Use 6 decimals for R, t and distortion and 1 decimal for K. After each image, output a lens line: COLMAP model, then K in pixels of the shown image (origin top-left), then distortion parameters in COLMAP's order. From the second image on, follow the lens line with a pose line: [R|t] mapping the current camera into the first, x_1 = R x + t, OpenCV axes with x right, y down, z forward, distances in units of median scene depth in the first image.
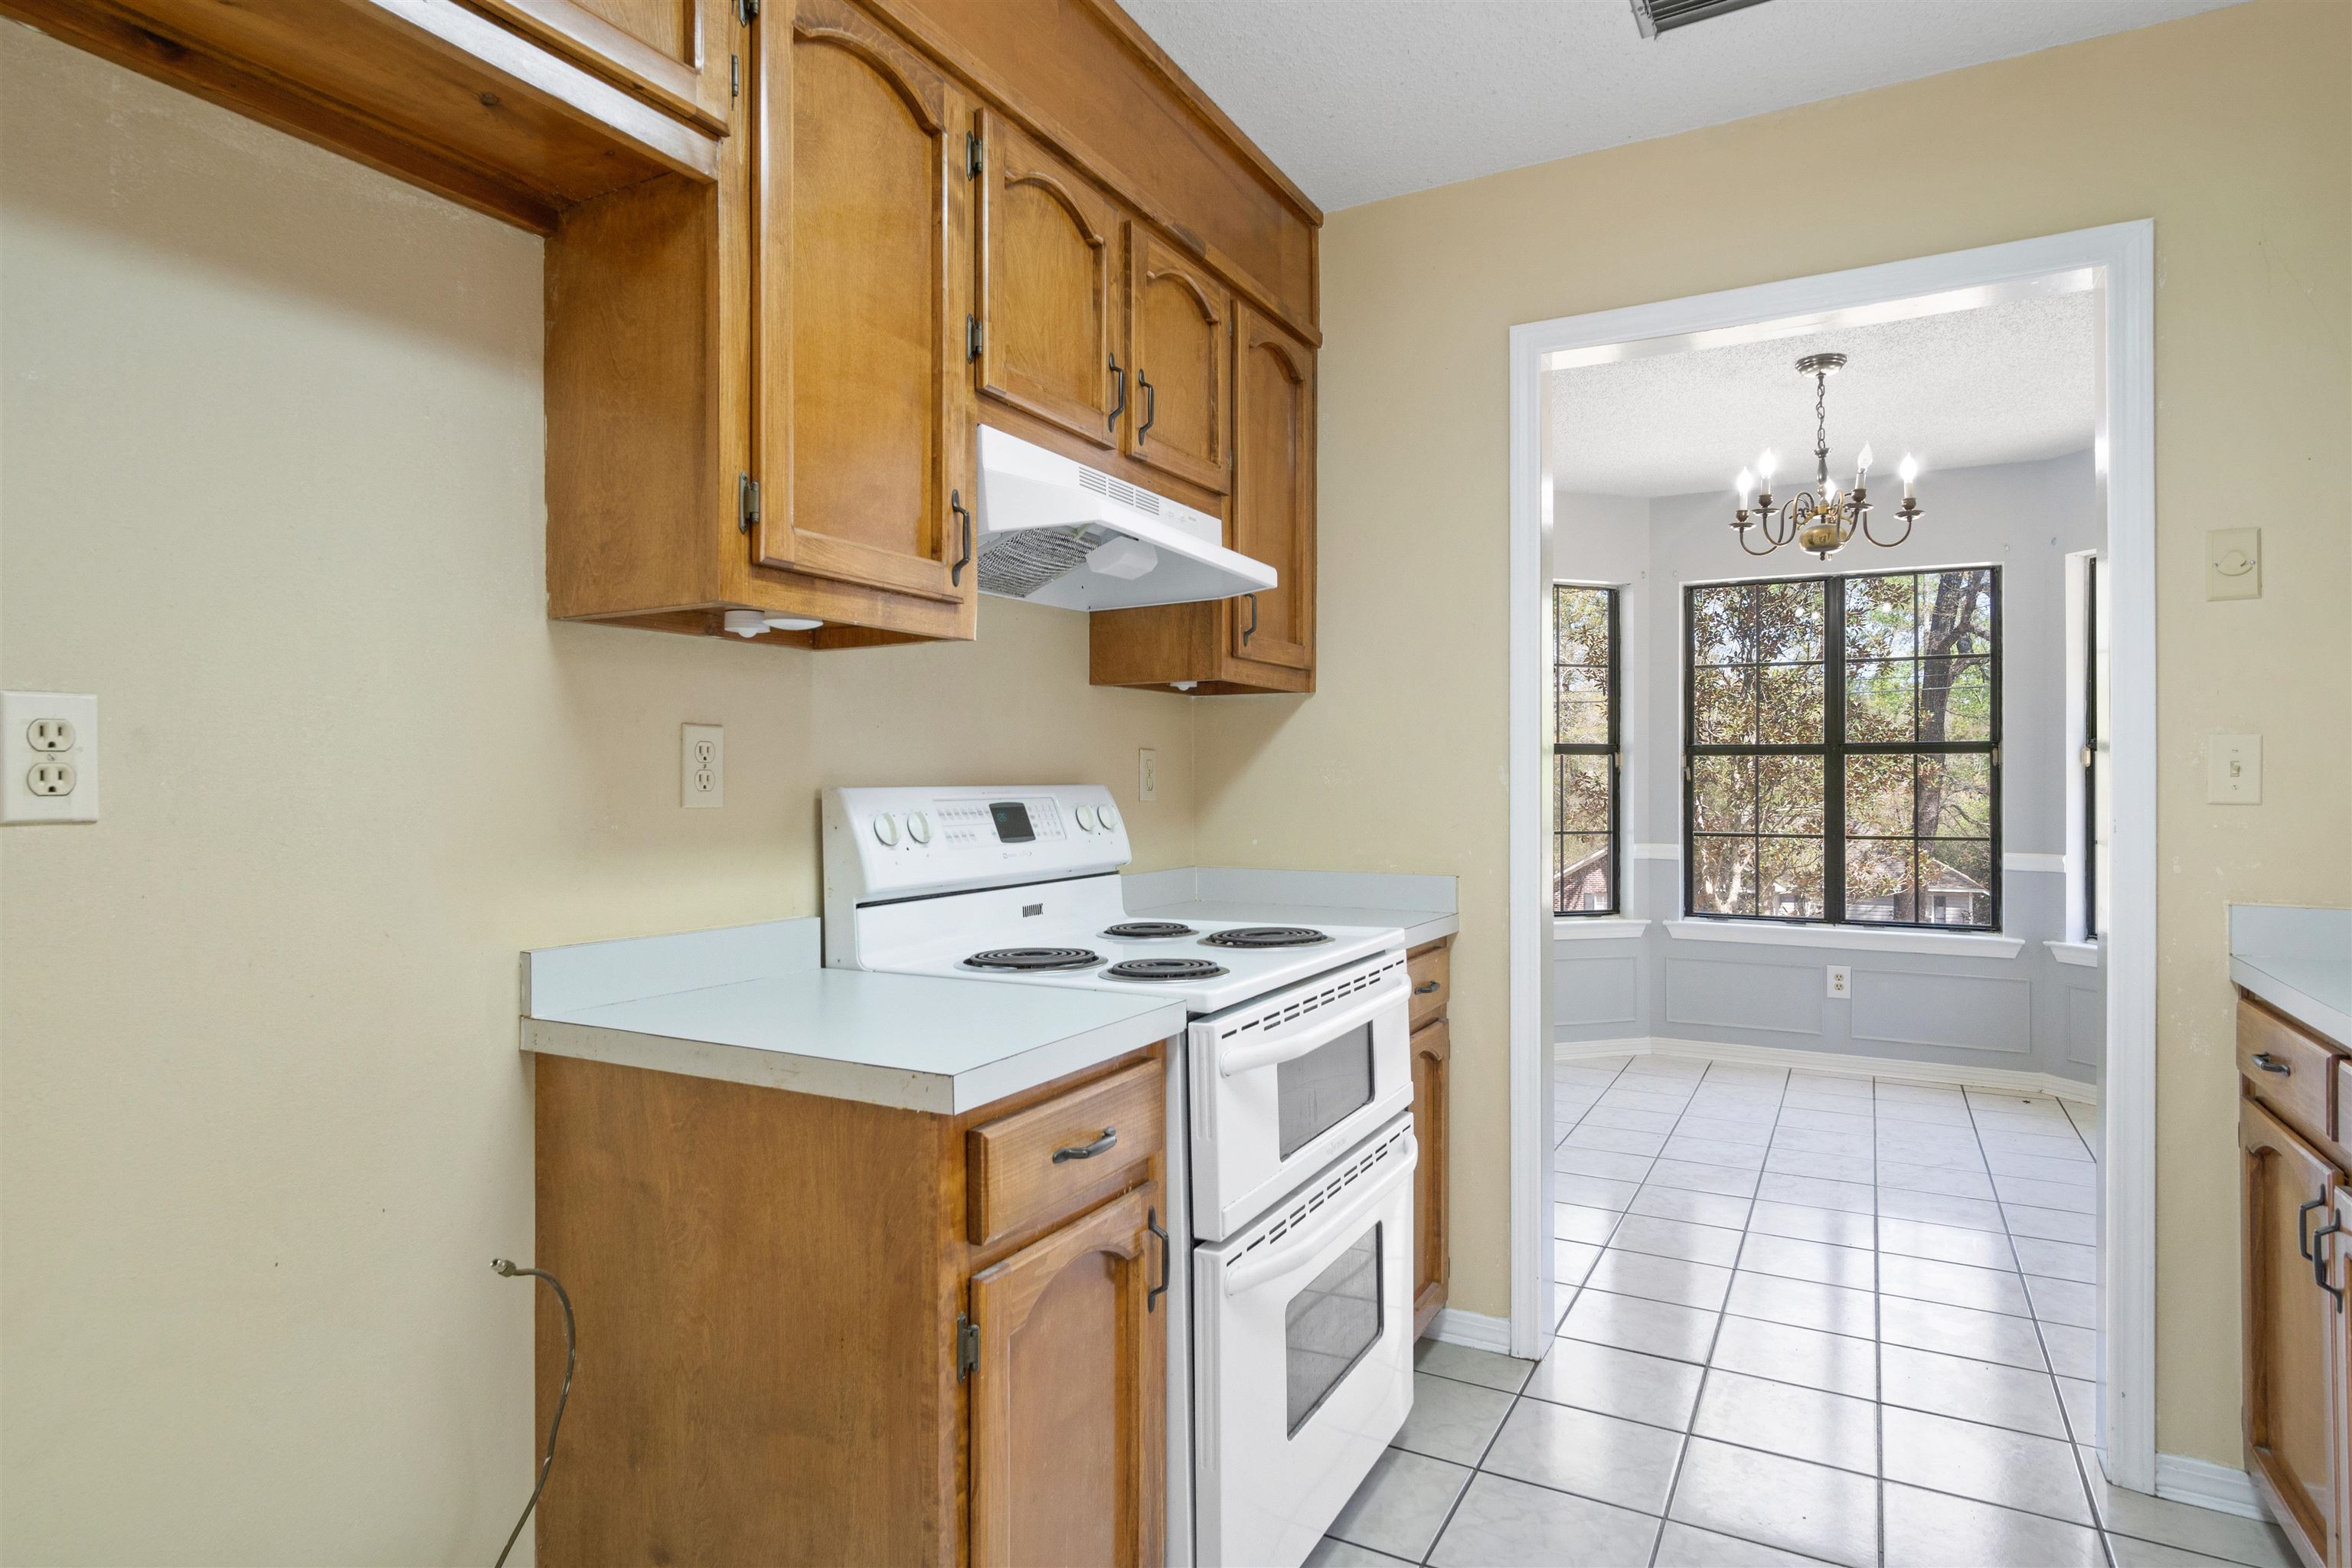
lens RADIAL K [[1260.3, 0, 1171.2], [0, 1260.3, 797.4], [0, 0, 1]] dist [-0.003426, 0.003639]
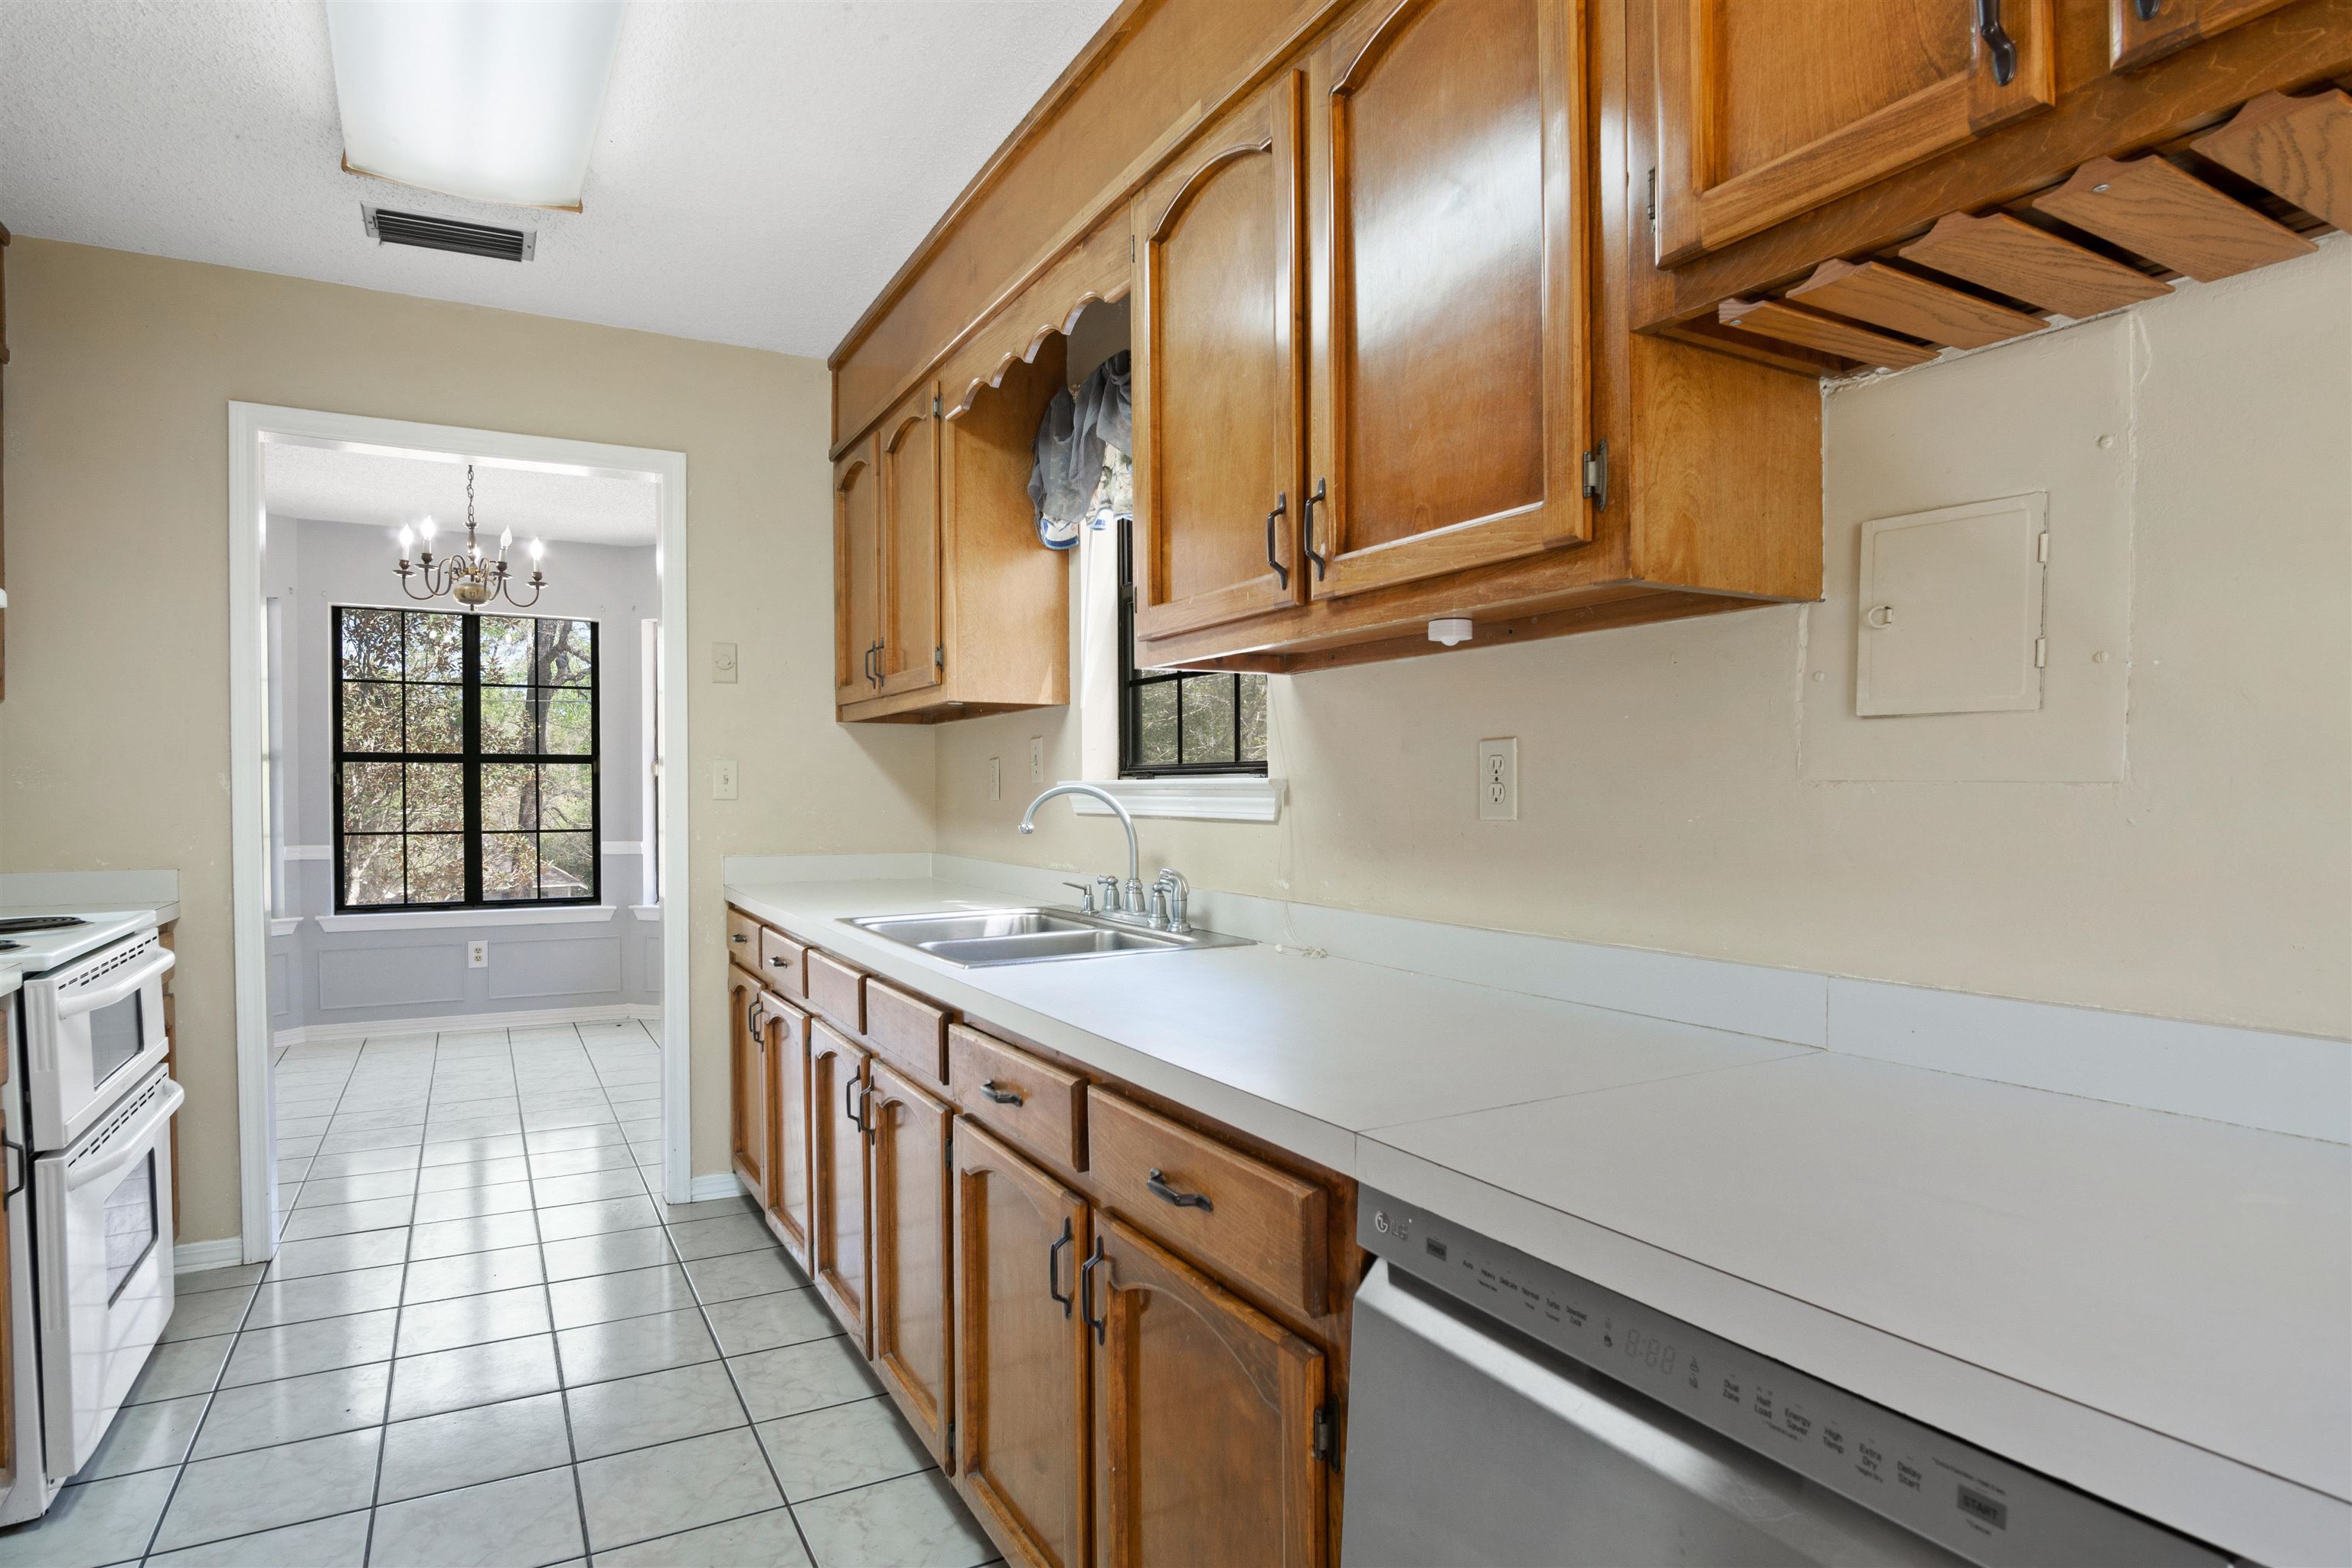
lens RADIAL K [[1275.5, 0, 1166.1], [0, 1275.5, 778.9], [0, 0, 1]] dist [-0.026576, 0.000822]
pose [[0.533893, 0.003472, 0.845545, -0.181389], [0.012655, 0.999847, -0.012096, 0.003974], [-0.845457, 0.017159, 0.533768, -0.259343]]
